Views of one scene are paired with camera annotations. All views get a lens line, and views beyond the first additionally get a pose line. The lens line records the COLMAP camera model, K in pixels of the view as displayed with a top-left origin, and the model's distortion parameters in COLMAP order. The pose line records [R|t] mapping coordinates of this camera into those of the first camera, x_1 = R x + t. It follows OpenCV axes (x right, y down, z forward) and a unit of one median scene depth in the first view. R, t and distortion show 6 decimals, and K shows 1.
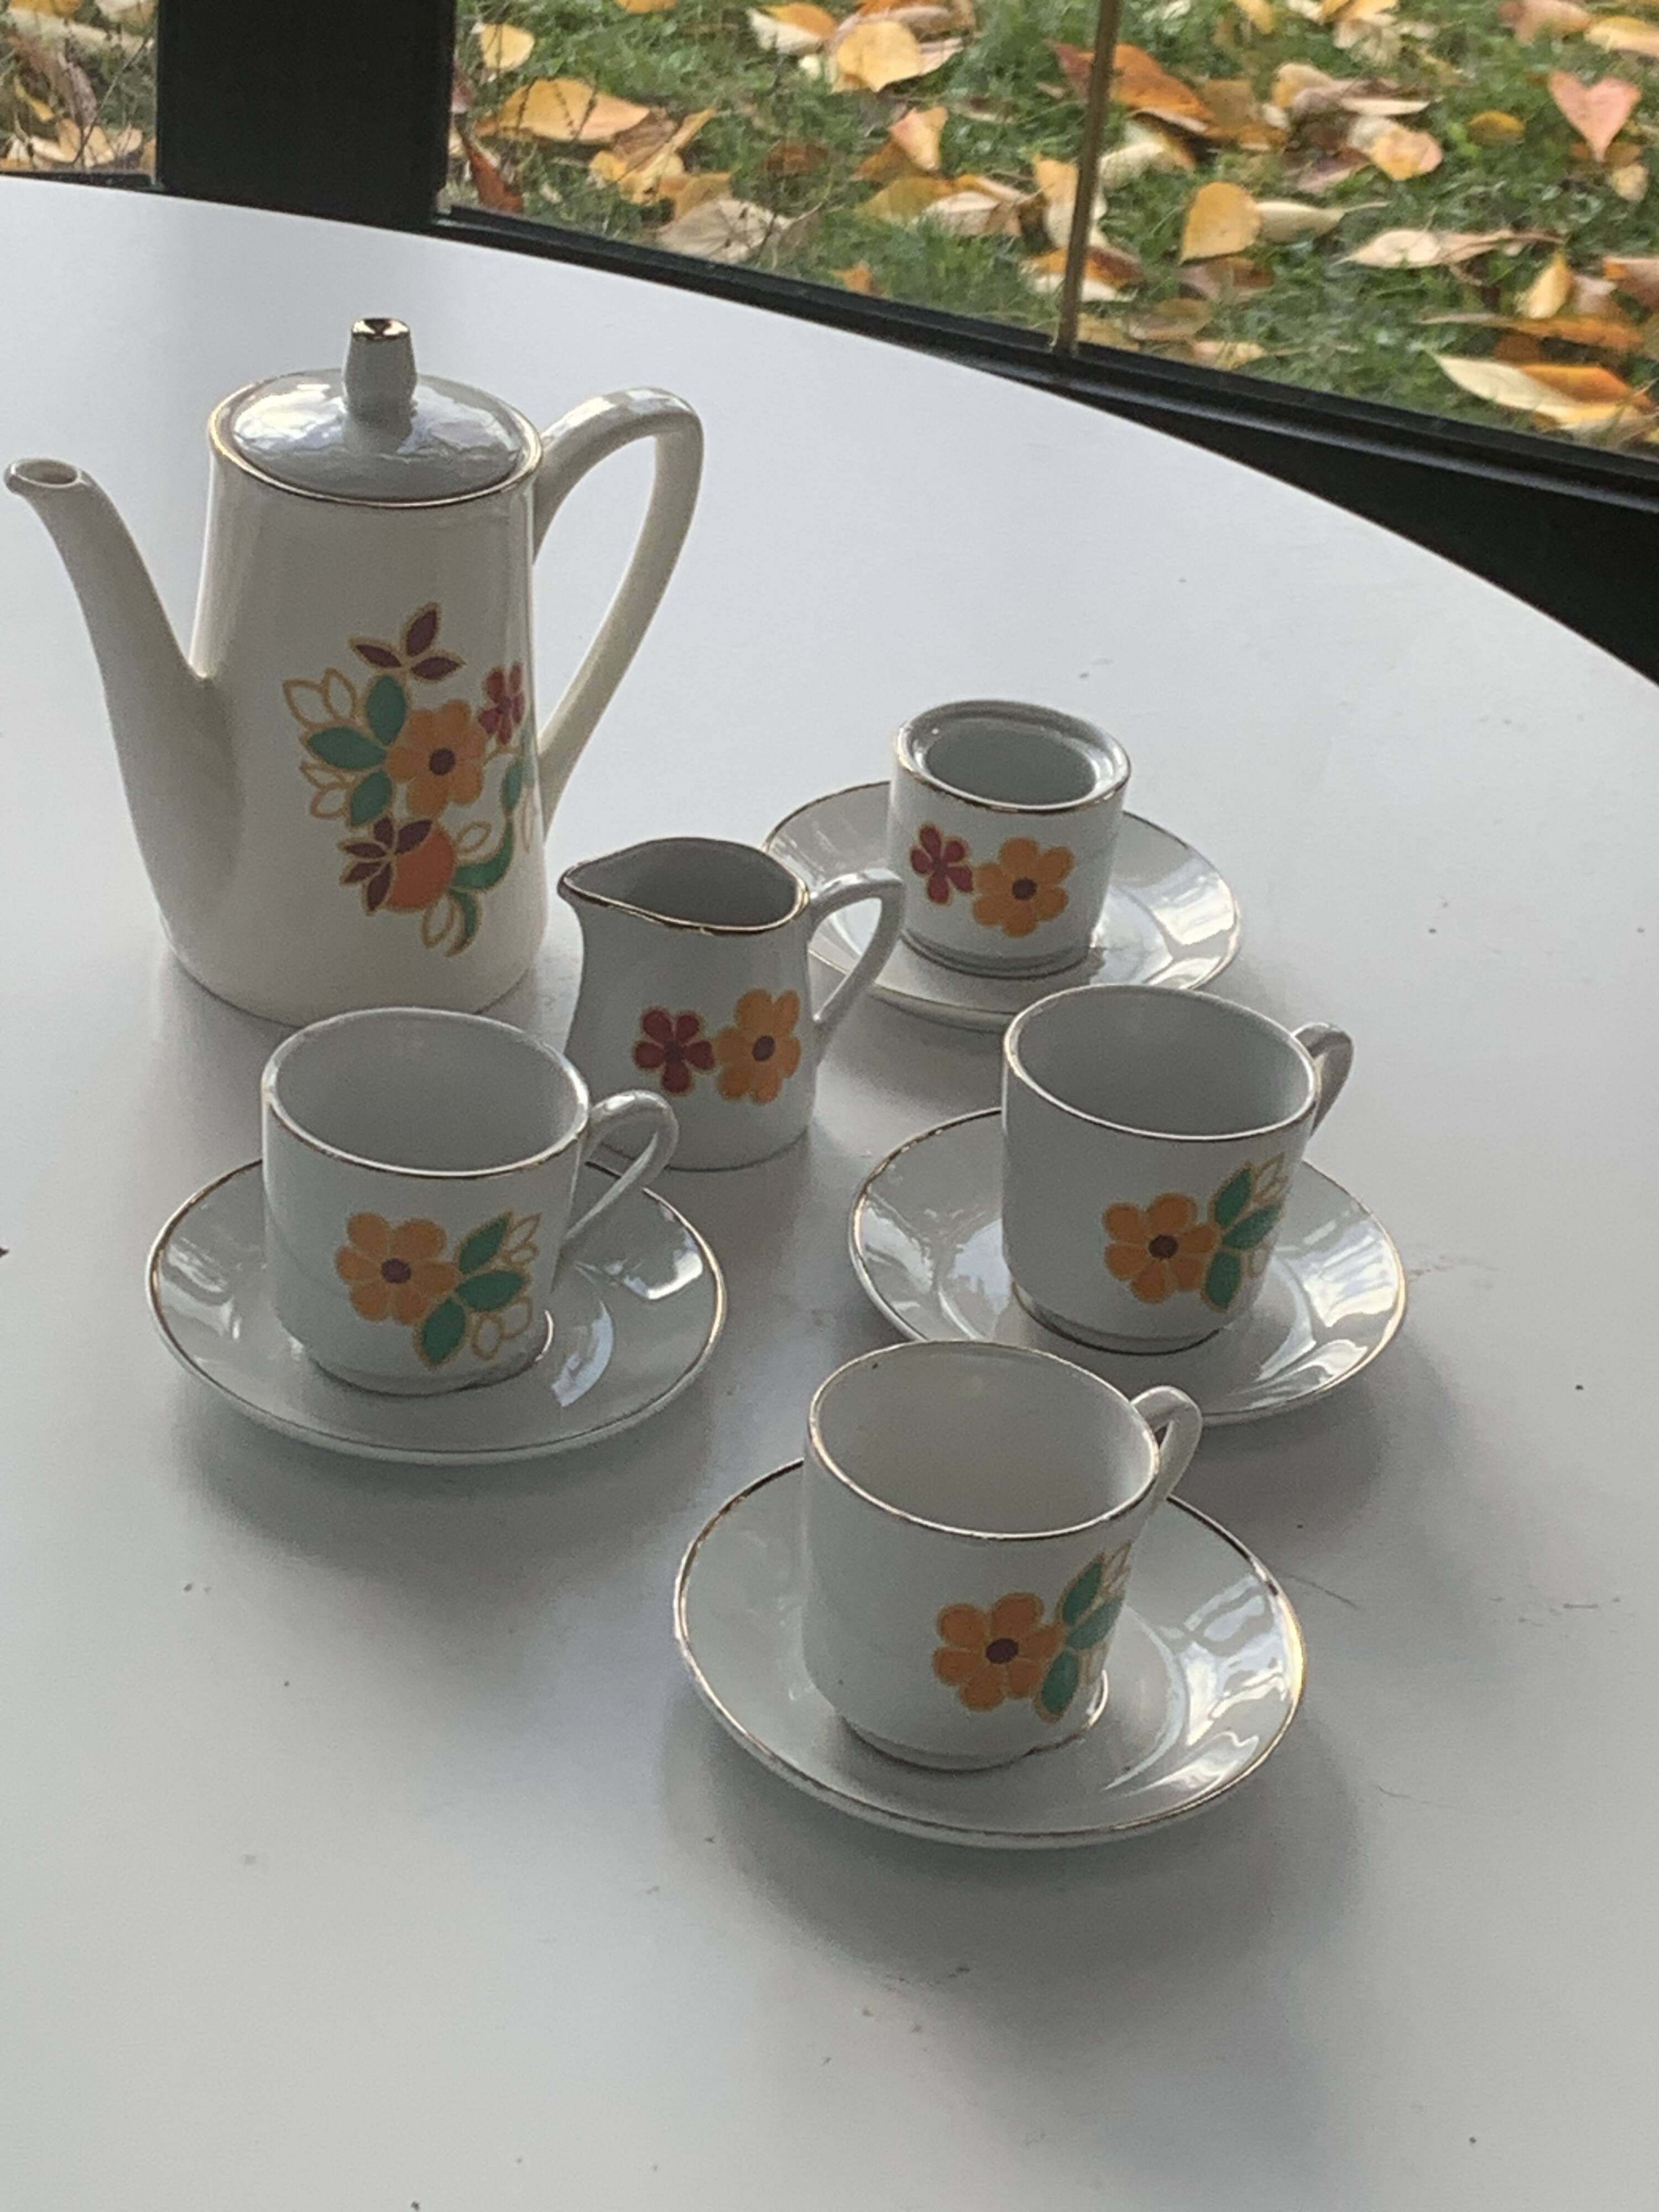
lens RADIAL K [[4751.9, 0, 829.5], [0, 4751.9, 1106.0], [0, 0, 1]] dist [0.187389, -0.375566]
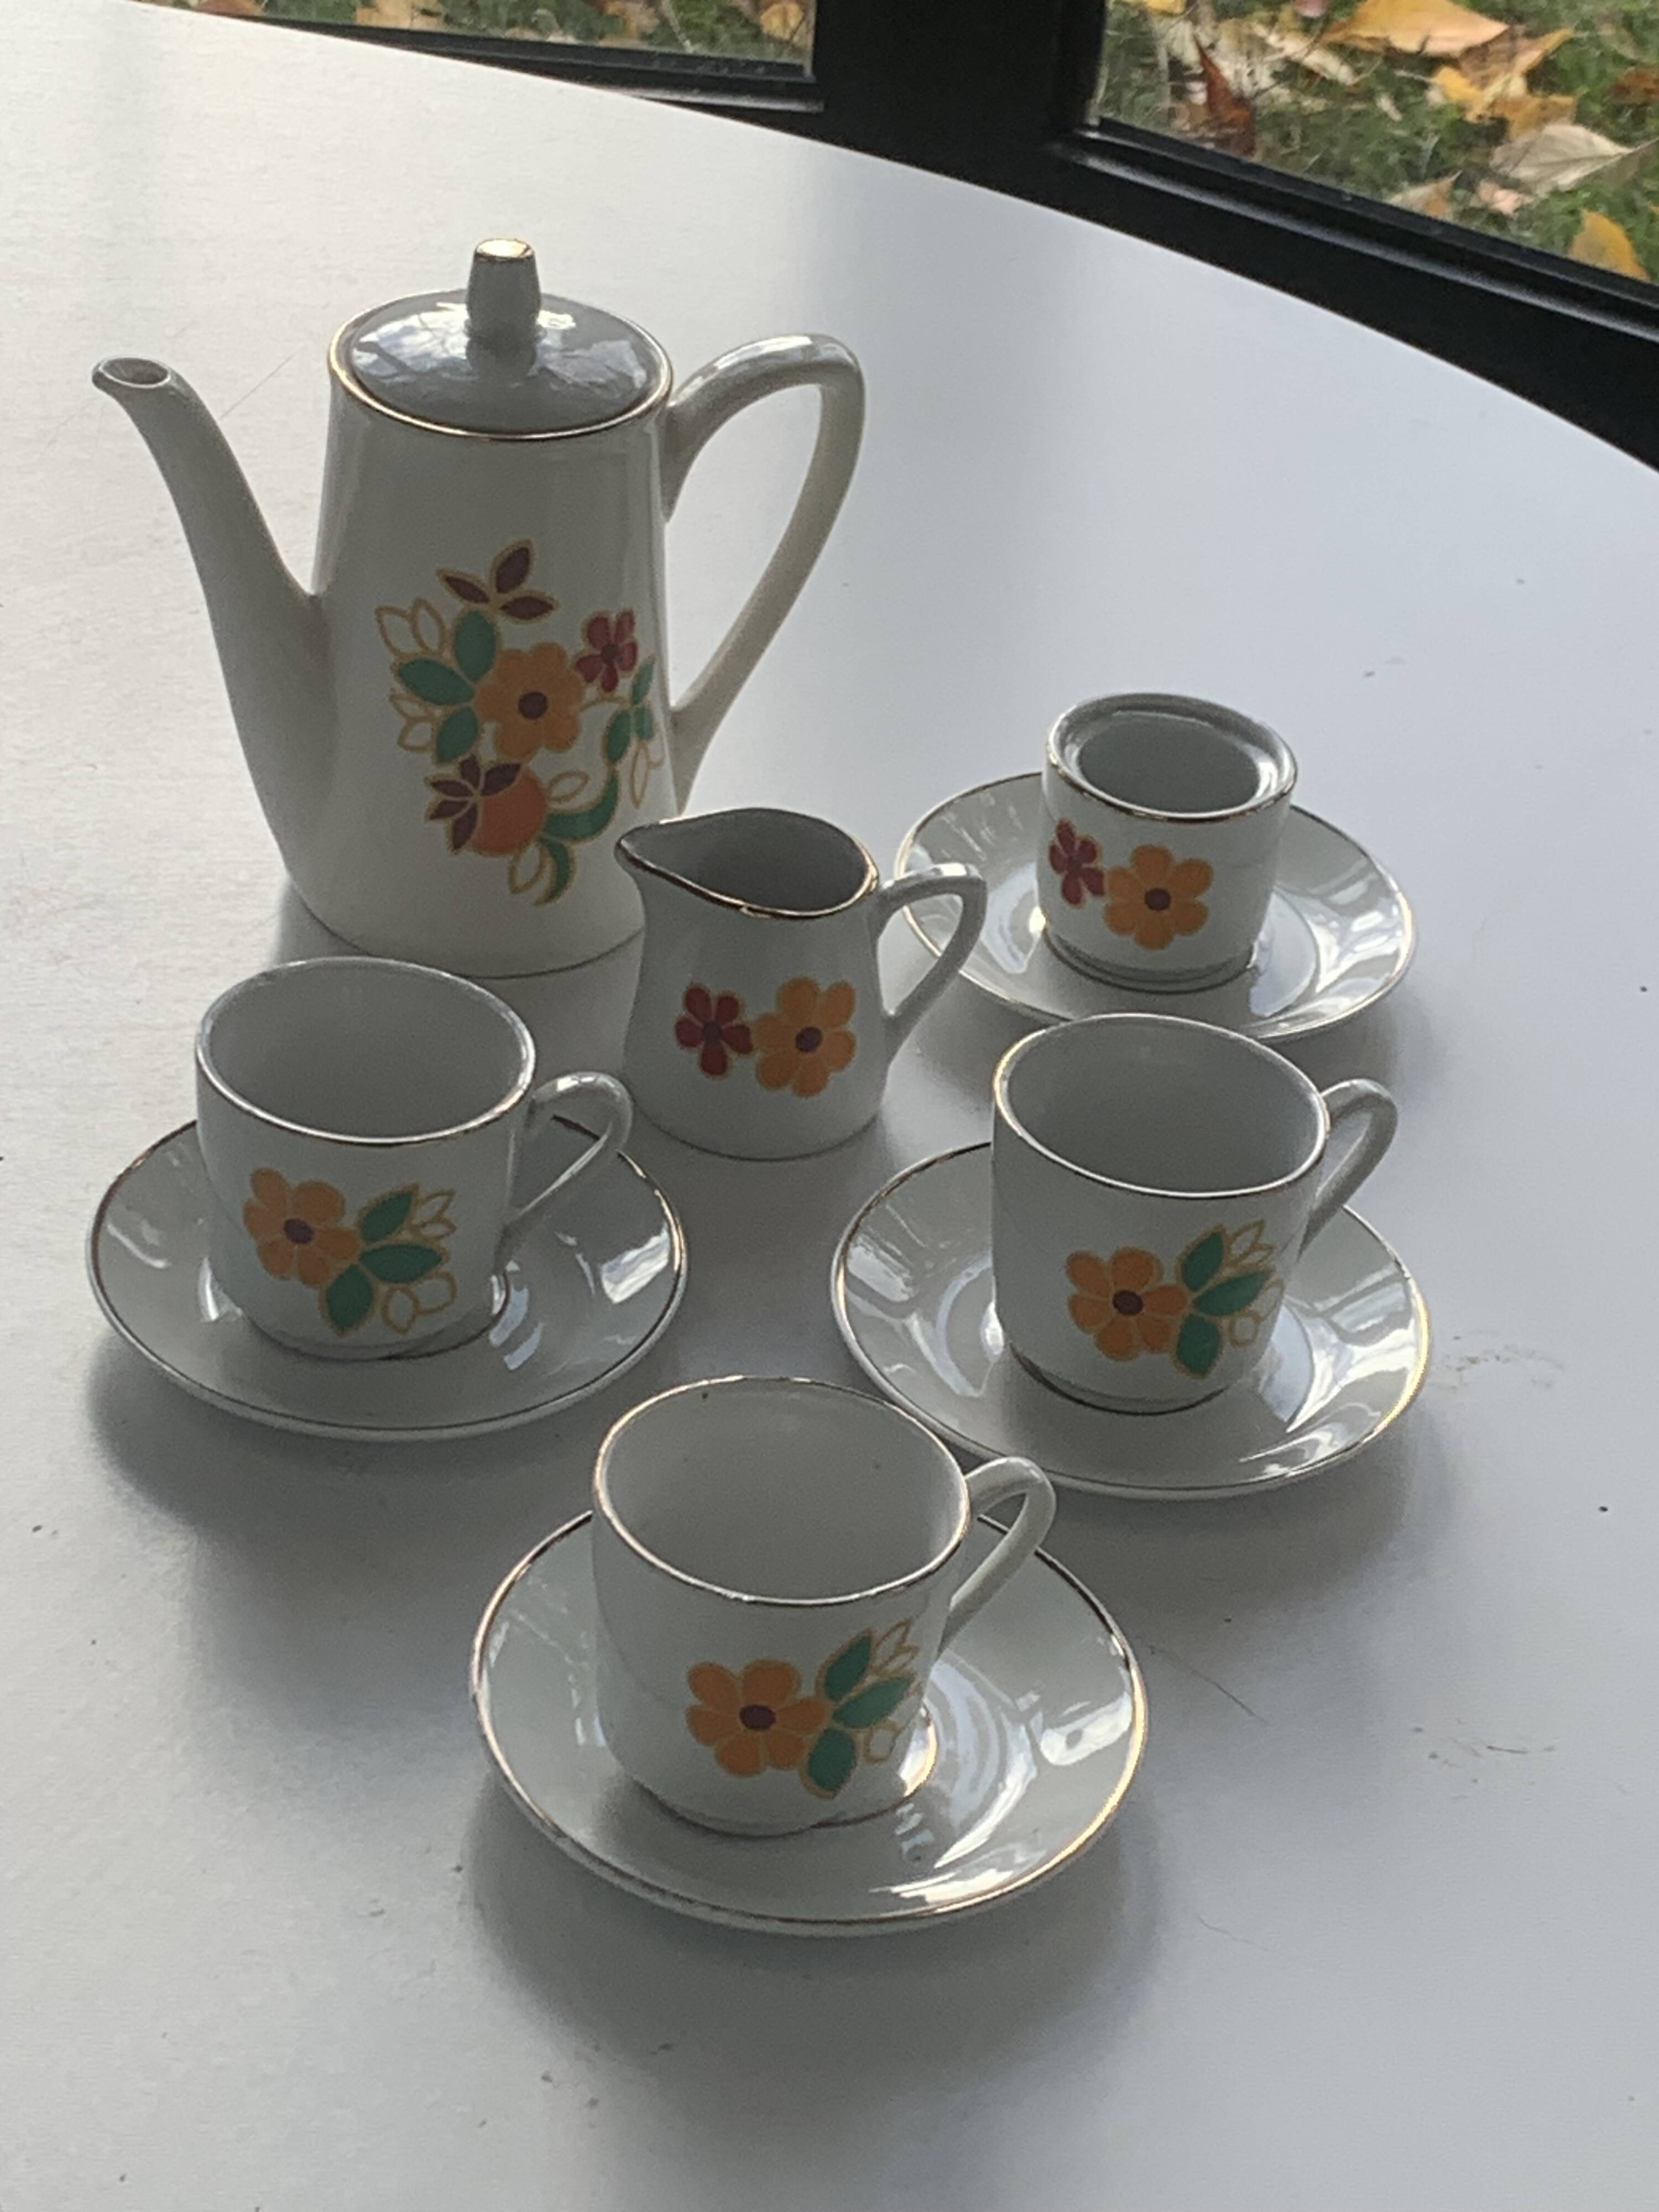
lens RADIAL K [[4751.9, 0, 829.5], [0, 4751.9, 1106.0], [0, 0, 1]] dist [0.187389, -0.375566]
pose [[0.971788, 0.116360, -0.205153, 0.184808], [-0.111734, 0.993155, 0.034029, -0.031330], [0.207708, -0.010147, 0.978138, 0.069651]]
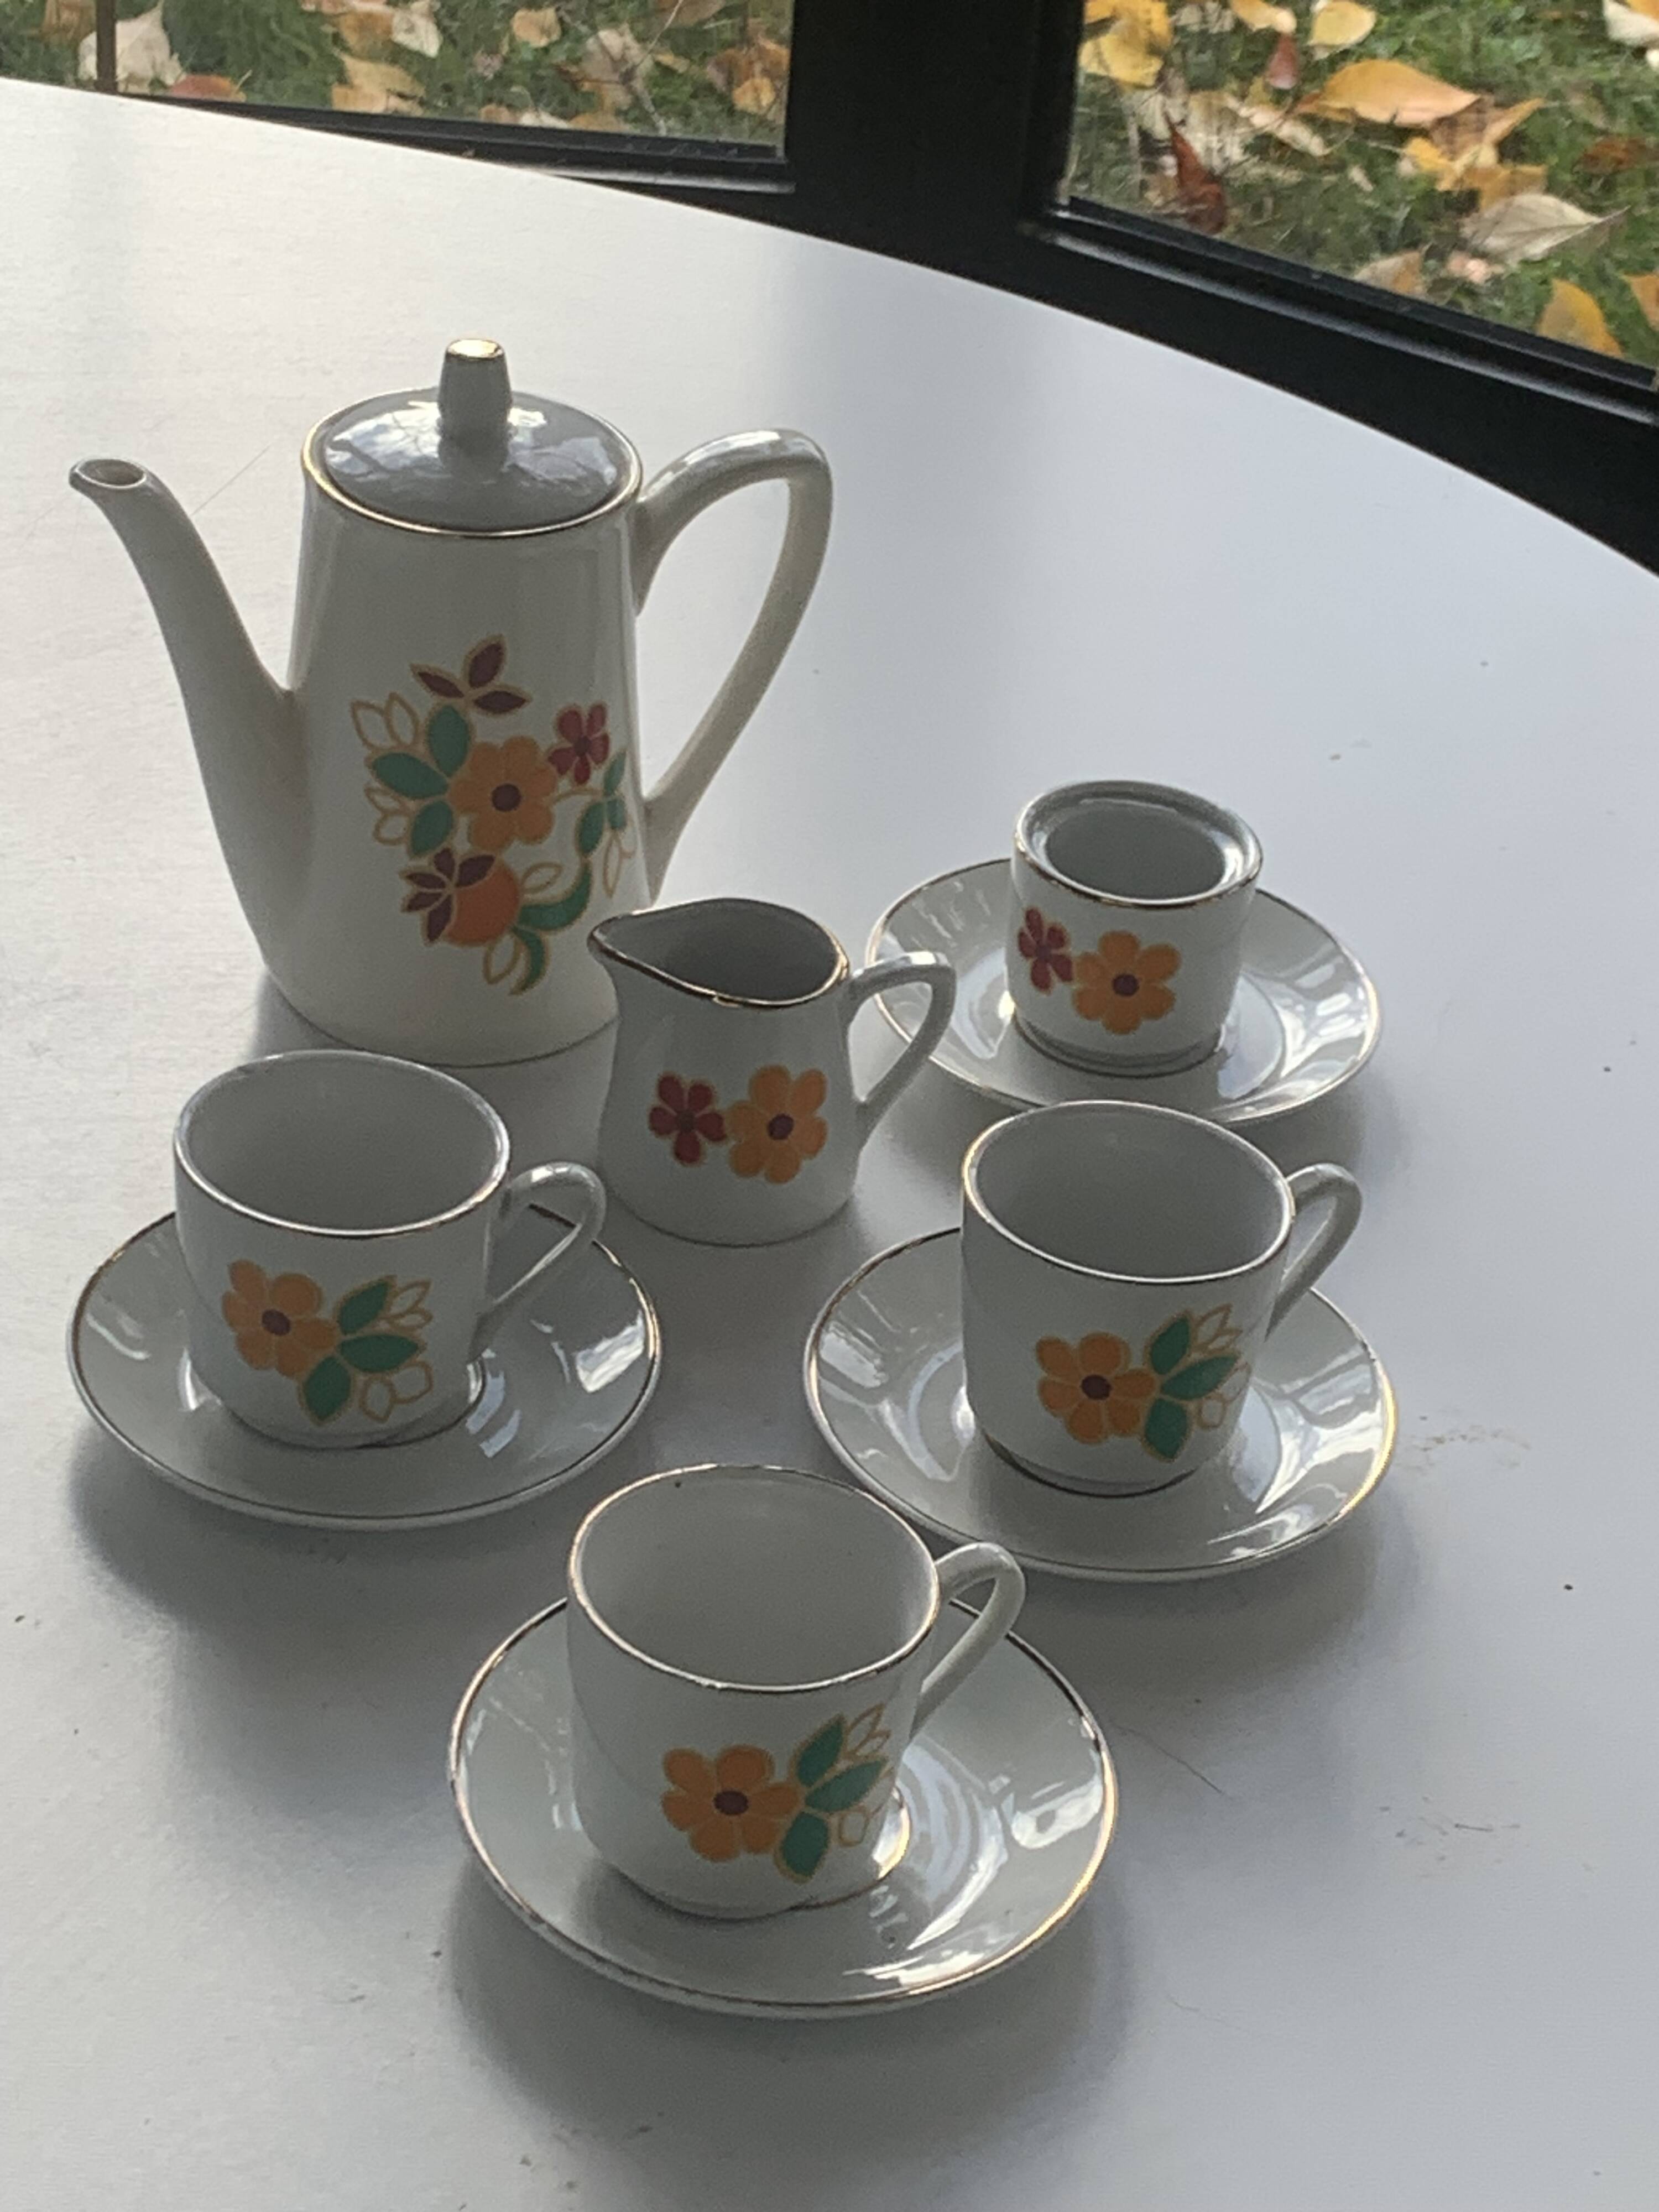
lens RADIAL K [[4752.3, 0, 818.8], [0, 4752.3, 1137.7], [0, 0, 1]] dist [0.190275, -0.453905]
pose [[0.972736, 0.108566, -0.204936, 0.189006], [-0.105119, 0.994075, 0.027668, -0.036938], [0.206725, -0.005371, 0.978384, 0.059436]]
